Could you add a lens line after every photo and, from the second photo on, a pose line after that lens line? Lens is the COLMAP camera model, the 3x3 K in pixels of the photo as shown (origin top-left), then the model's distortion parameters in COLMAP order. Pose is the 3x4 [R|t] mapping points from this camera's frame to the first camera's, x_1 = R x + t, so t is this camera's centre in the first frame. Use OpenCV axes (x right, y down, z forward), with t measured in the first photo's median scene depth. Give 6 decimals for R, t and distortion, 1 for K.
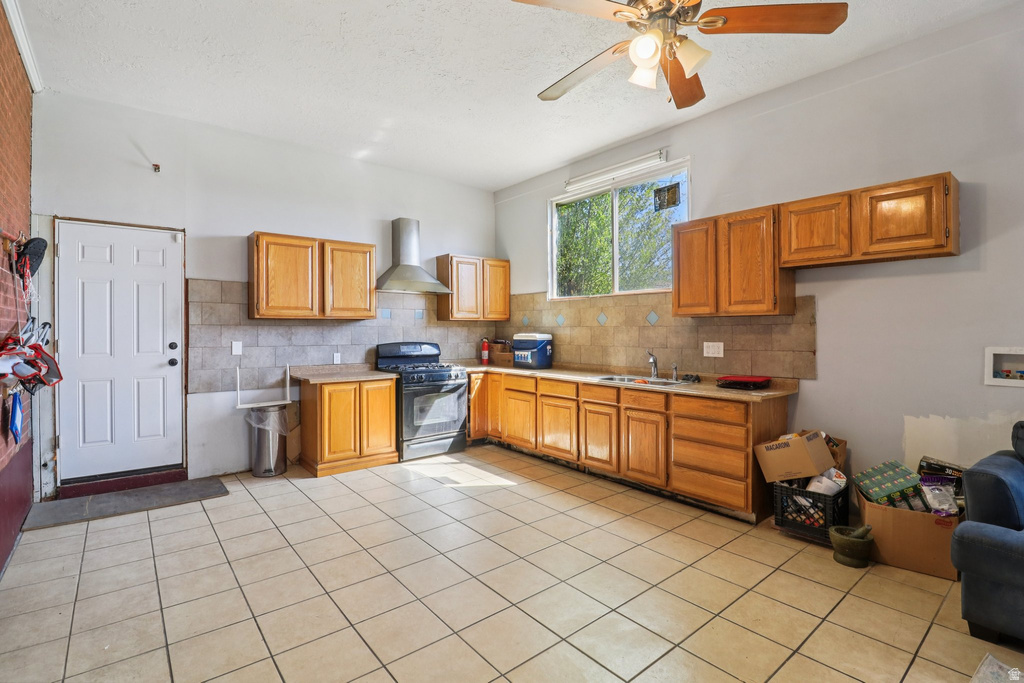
lens RADIAL K [[479.6, 0, 510.4], [0, 479.6, 330.8], [0, 0, 1]] dist [-0.000405, -0.012115]
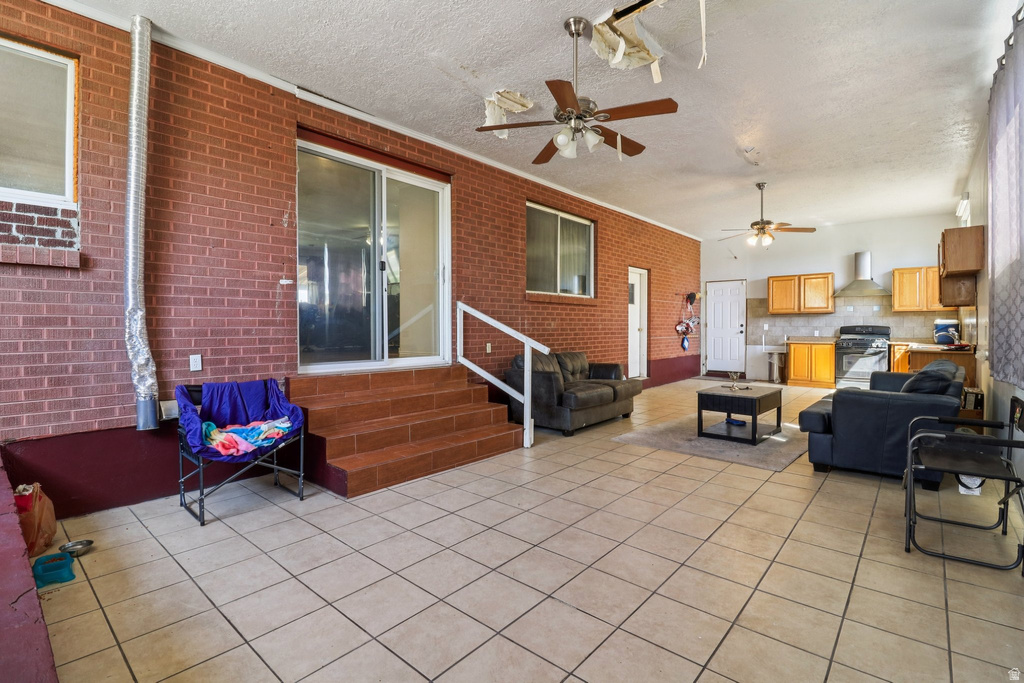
lens RADIAL K [[479.6, 0, 508.6], [0, 479.6, 330.5], [0, 0, 1]] dist [-0.000405, -0.012115]
pose [[0.172520, 0.011340, -0.984941, 1.503866], [0.000230, 0.999933, 0.011553, 0.026757], [0.985006, -0.002220, 0.172506, -0.625723]]
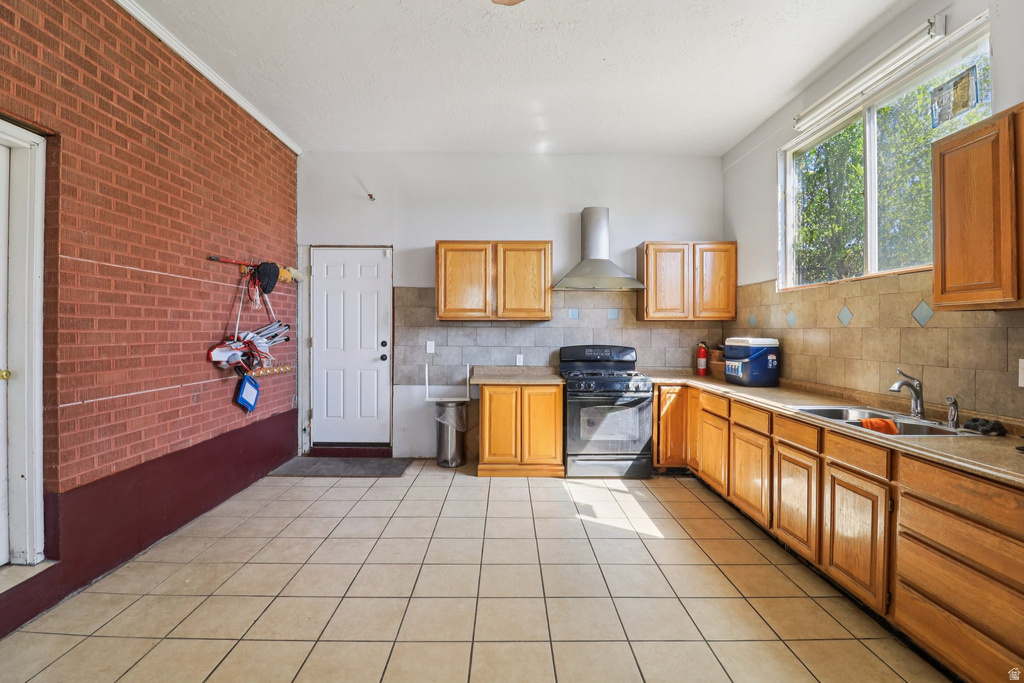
lens RADIAL K [[479.6, 0, 507.7], [0, 479.6, 335.3], [0, 0, 1]] dist [-0.000405, -0.012115]
pose [[0.777348, 0.010651, -0.628980, 0.275347], [-0.006227, 0.999938, 0.009238, -0.002826], [0.629040, -0.003265, 0.777366, 0.246405]]
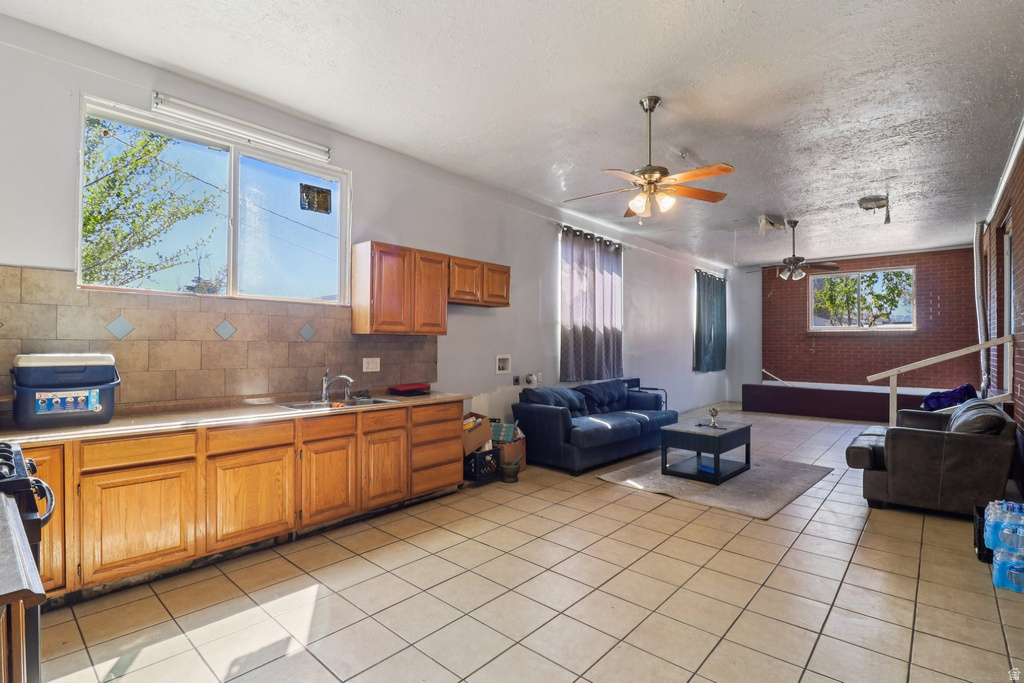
lens RADIAL K [[479.6, 0, 508.2], [0, 479.6, 340.8], [0, 0, 1]] dist [-0.000405, -0.012115]
pose [[-0.154627, 0.009672, 0.987926, -0.629620], [-0.003031, 0.999943, -0.010264, -0.003962], [-0.987968, -0.004582, -0.154589, 0.795904]]
